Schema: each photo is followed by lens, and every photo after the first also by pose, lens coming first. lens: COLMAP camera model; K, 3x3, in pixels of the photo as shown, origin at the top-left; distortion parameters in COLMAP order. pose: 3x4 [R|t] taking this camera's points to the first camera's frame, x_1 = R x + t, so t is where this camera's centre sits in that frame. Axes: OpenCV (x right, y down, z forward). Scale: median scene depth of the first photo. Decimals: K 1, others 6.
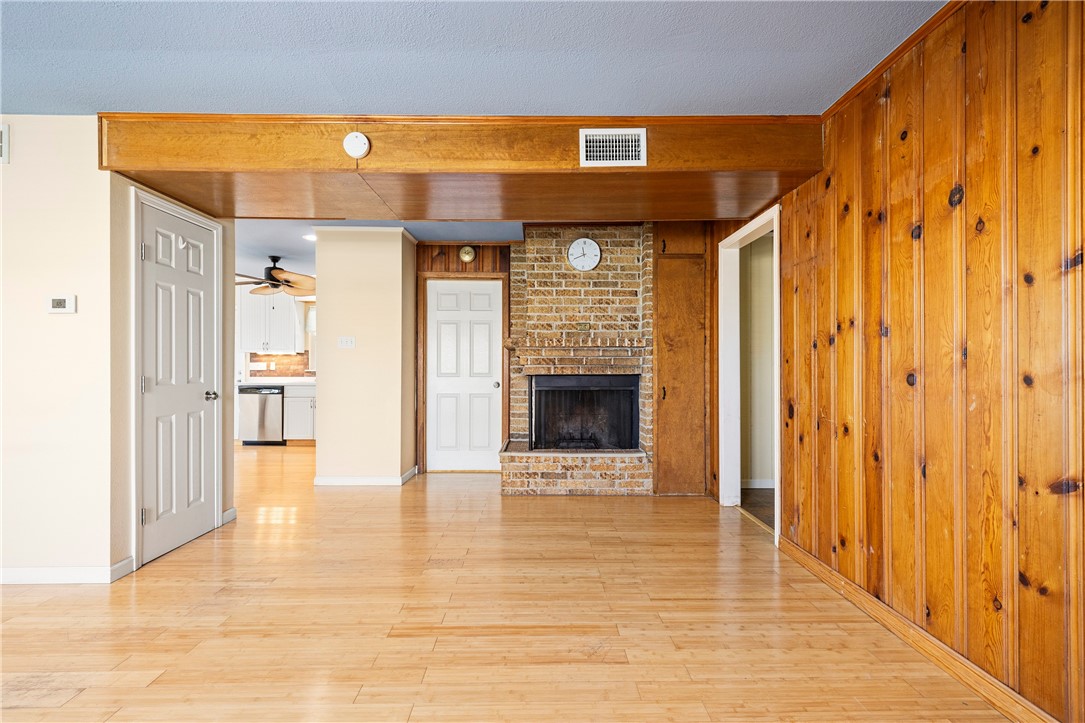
lens RADIAL K [[467.1, 0, 548.7], [0, 467.1, 365.5], [0, 0, 1]] dist [0.001436, 0.000198]
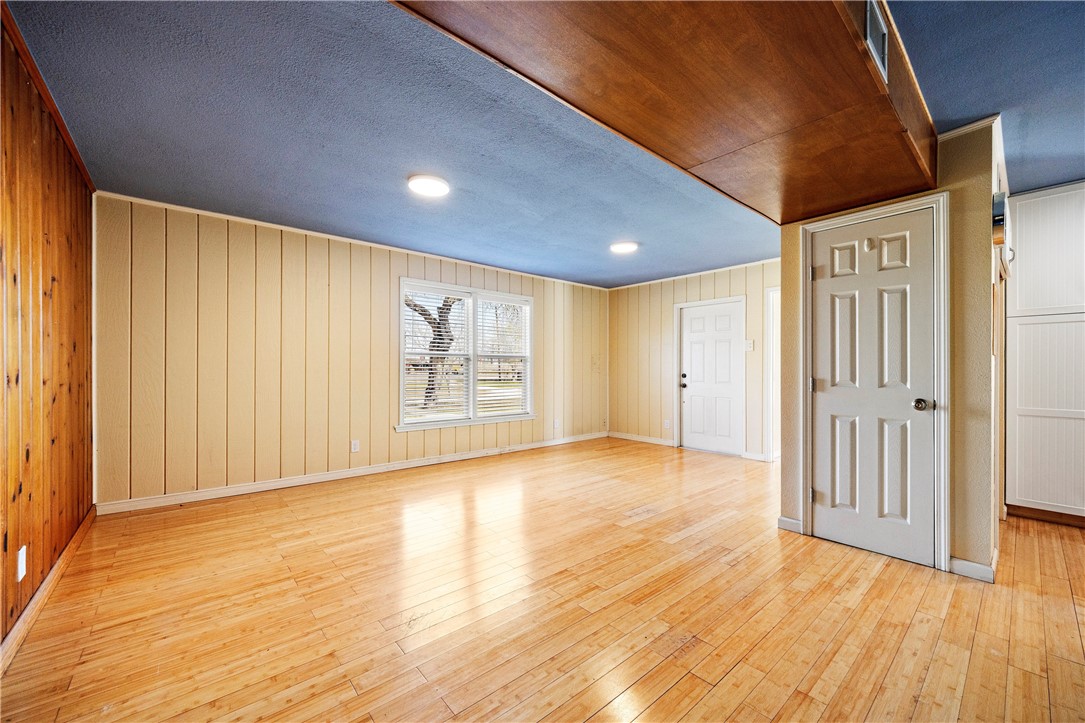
lens RADIAL K [[438.6, 0, 543.4], [0, 438.6, 364.5], [0, 0, 1]] dist [-0.002557, -0.000077]
pose [[-0.775633, -0.007415, -0.631140, 0.227716], [-0.006988, 0.999971, -0.003161, -0.000874], [0.631145, 0.001959, -0.775662, 0.877052]]
